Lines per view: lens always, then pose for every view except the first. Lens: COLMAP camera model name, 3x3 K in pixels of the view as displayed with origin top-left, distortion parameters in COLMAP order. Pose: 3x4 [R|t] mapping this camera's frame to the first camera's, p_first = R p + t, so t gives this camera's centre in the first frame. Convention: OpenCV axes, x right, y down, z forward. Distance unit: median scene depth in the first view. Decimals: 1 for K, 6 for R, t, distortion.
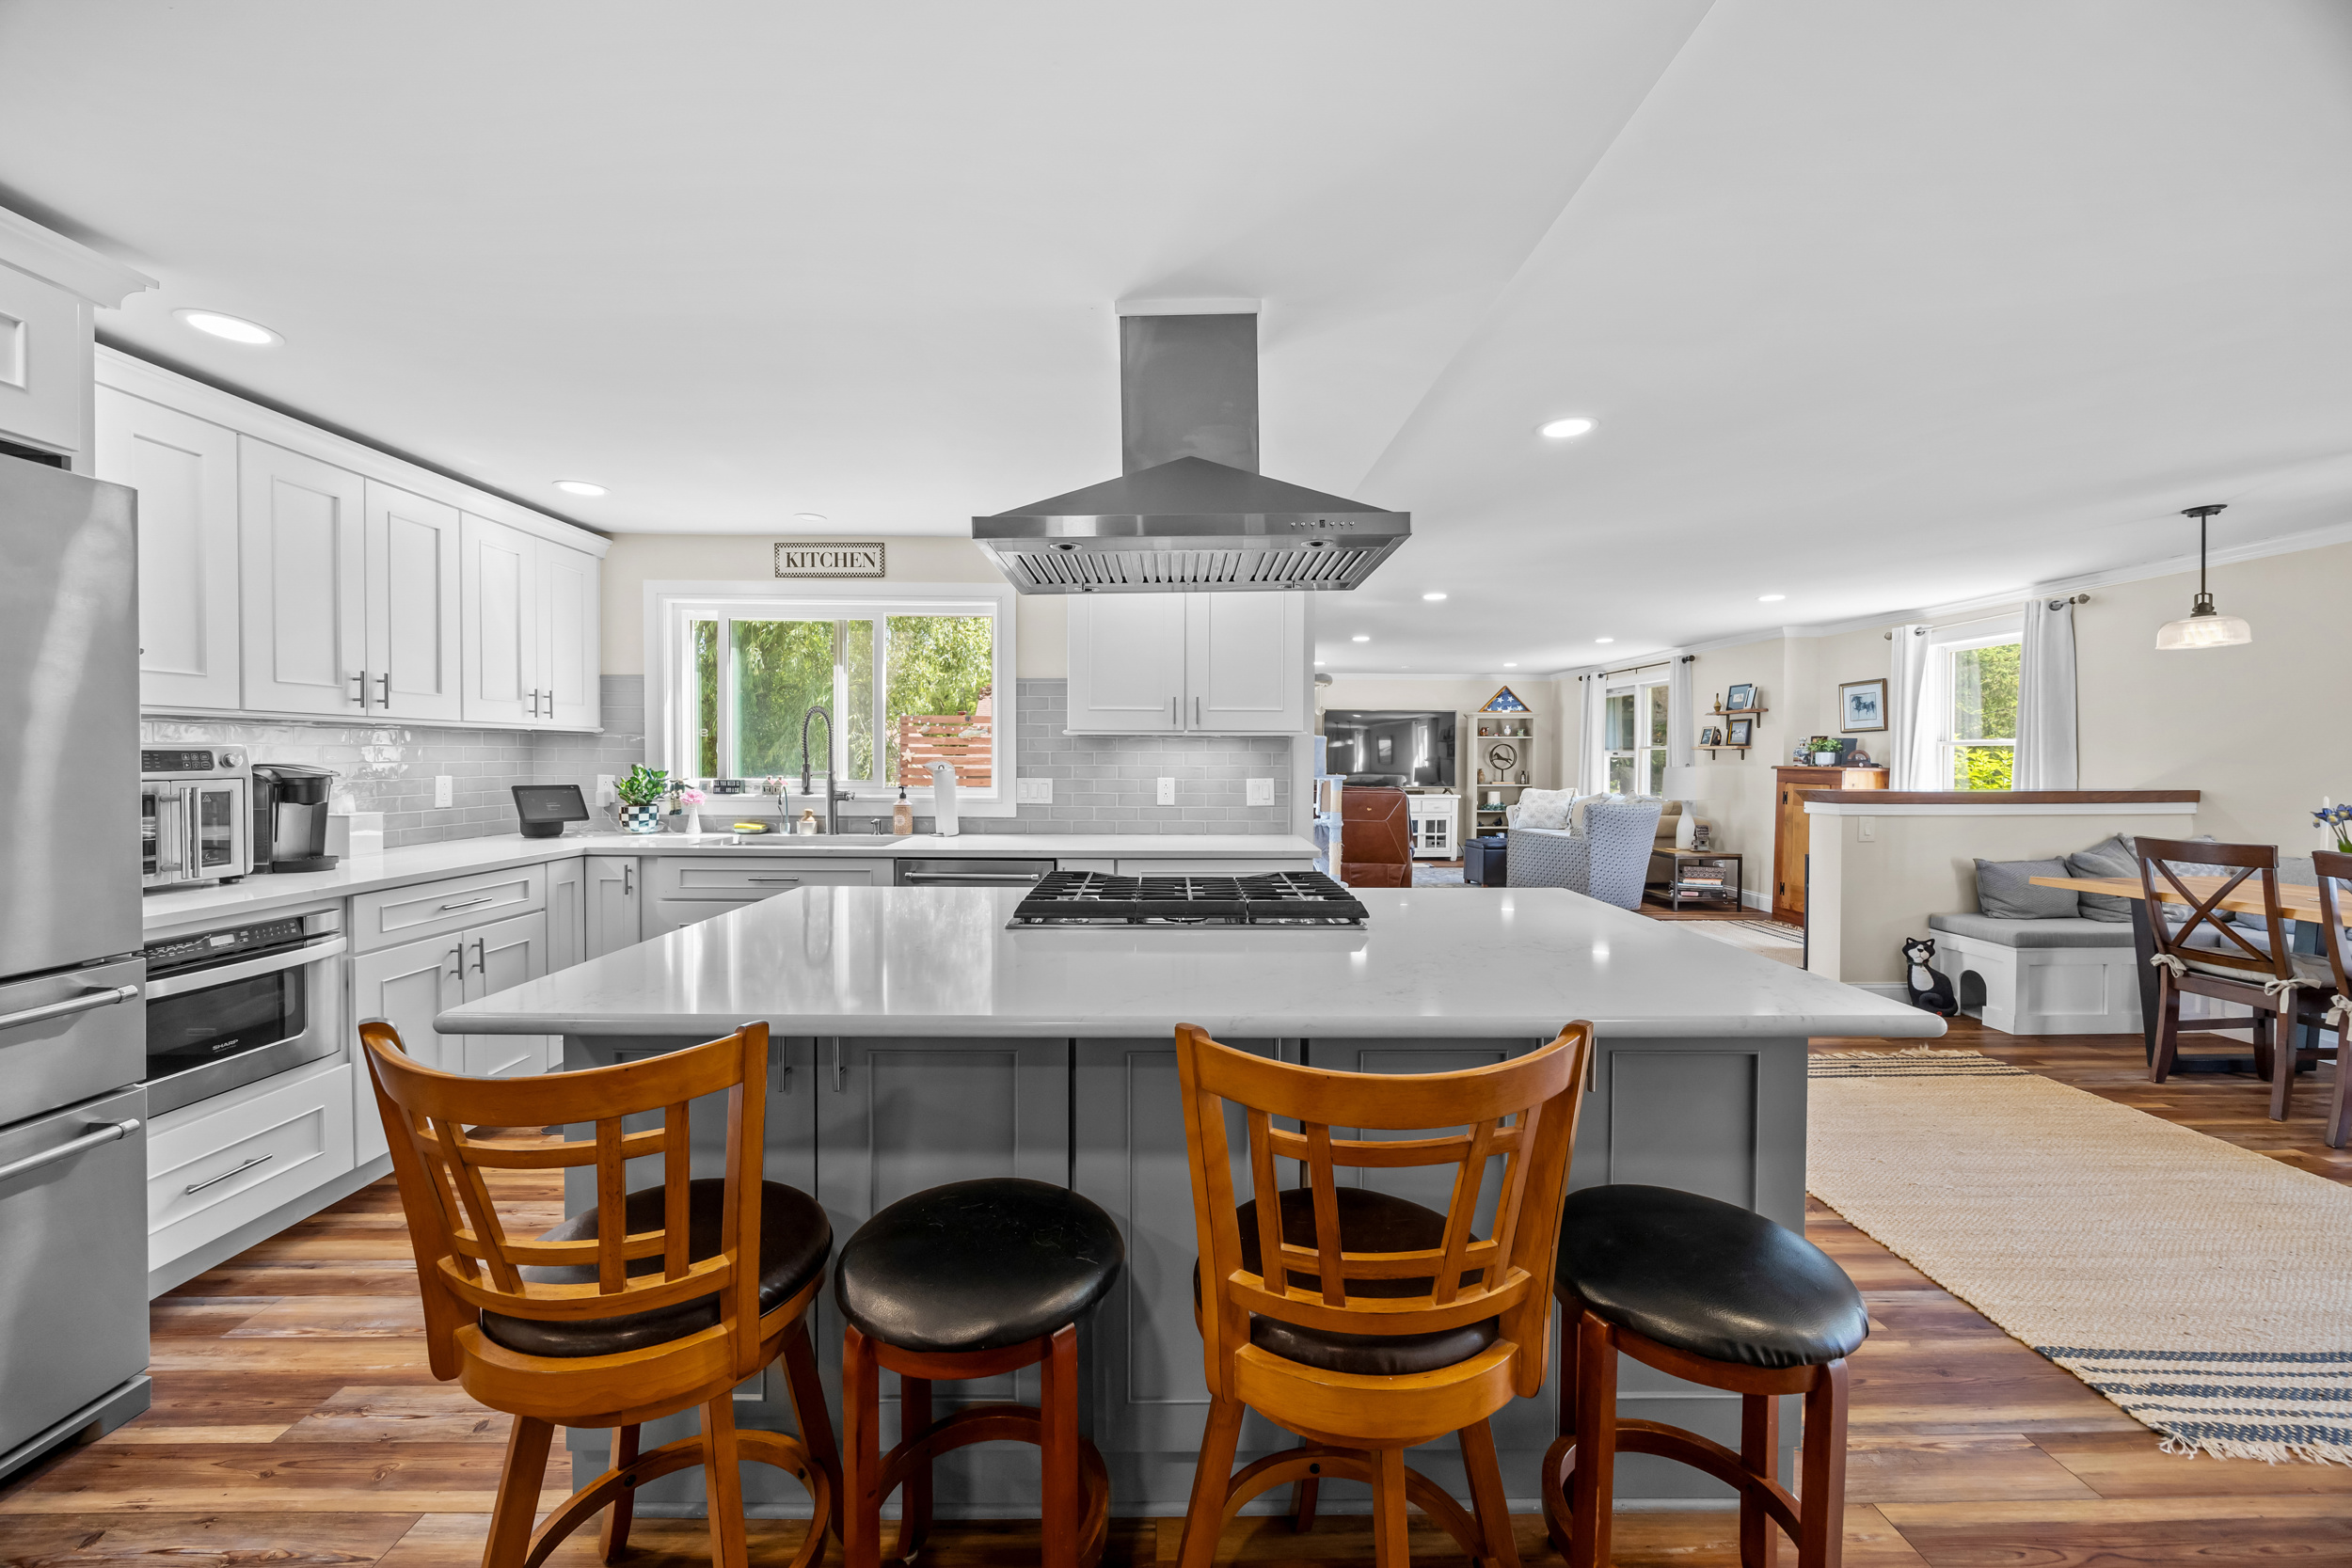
lens RADIAL K [[890.5, 0, 1179.5], [0, 890.5, 774.6], [0, 0, 1]] dist [-0.001054, -0.000010]
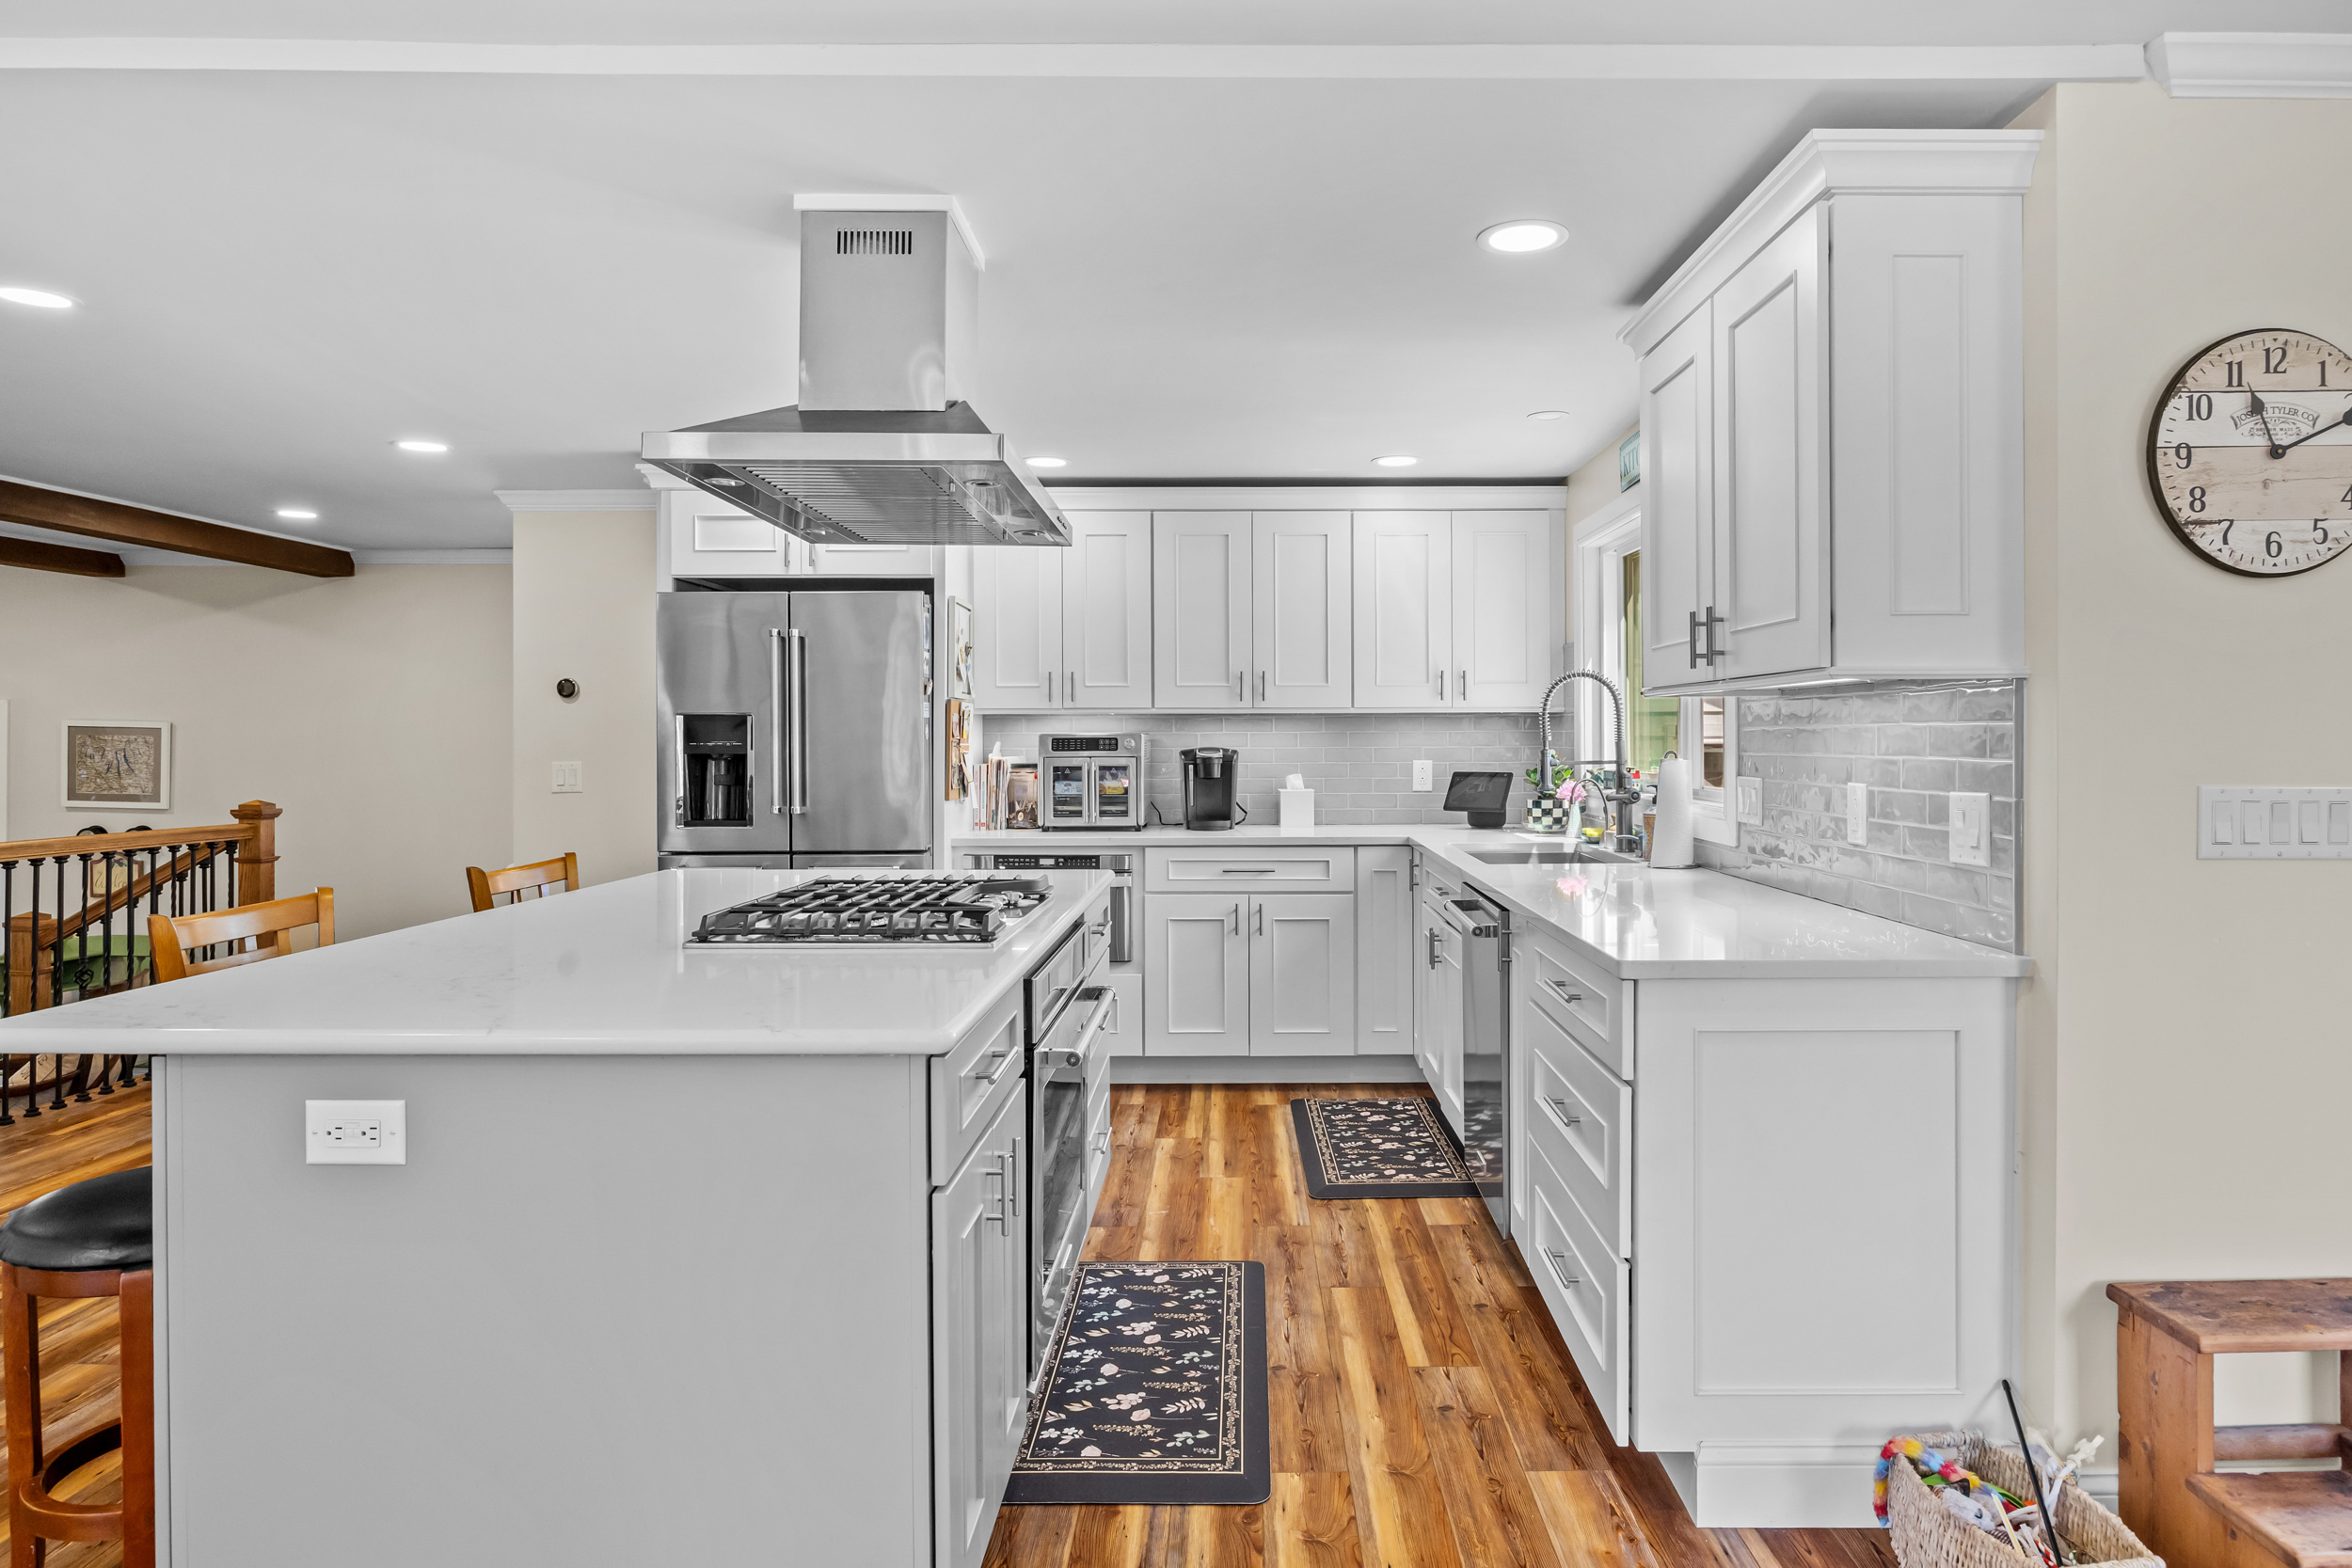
lens RADIAL K [[1398.0, 0, 1244.0], [0, 1398.0, 741.4], [0, 0, 1]] dist [0.000560, -0.000962]
pose [[-0.016248, -0.003835, -0.999861, 0.722463], [-0.016016, 0.999865, -0.003574, -0.010114], [0.999740, 0.015956, -0.016307, 0.743414]]
